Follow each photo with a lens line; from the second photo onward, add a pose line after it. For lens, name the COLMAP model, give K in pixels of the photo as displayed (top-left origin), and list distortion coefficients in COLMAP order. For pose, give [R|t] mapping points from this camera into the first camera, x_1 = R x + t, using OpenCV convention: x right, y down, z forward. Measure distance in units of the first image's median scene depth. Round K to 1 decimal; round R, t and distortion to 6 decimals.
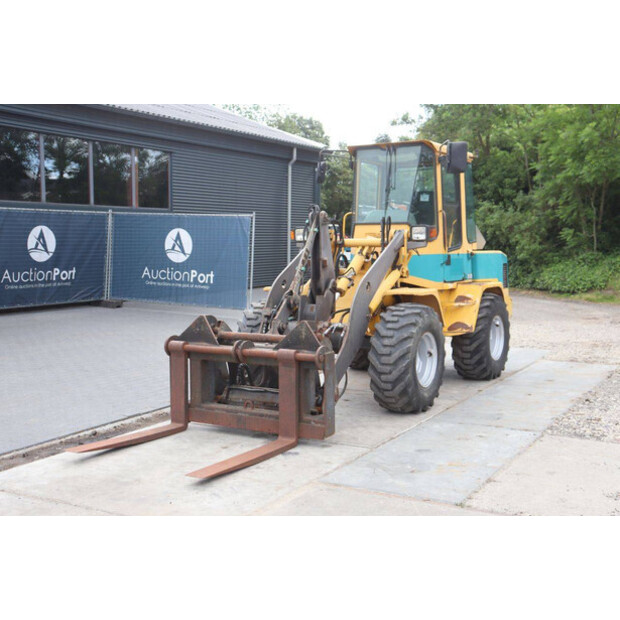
lens RADIAL K [[1004.4, 0, 310.0], [0, 1004.4, 310.0], [0, 0, 1]] dist [0.118502, 0.119321]
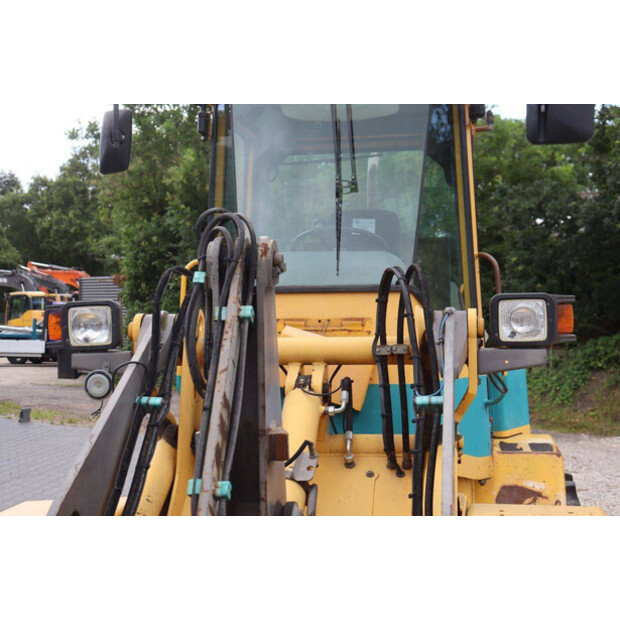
lens RADIAL K [[1004.4, 0, 310.0], [0, 1004.4, 310.0], [0, 0, 1]] dist [0.118502, 0.119321]
pose [[0.916970, -0.004898, 0.398927, -0.069676], [0.032867, 0.997453, -0.063299, -0.060512], [-0.397601, 0.071155, 0.914795, 0.724837]]
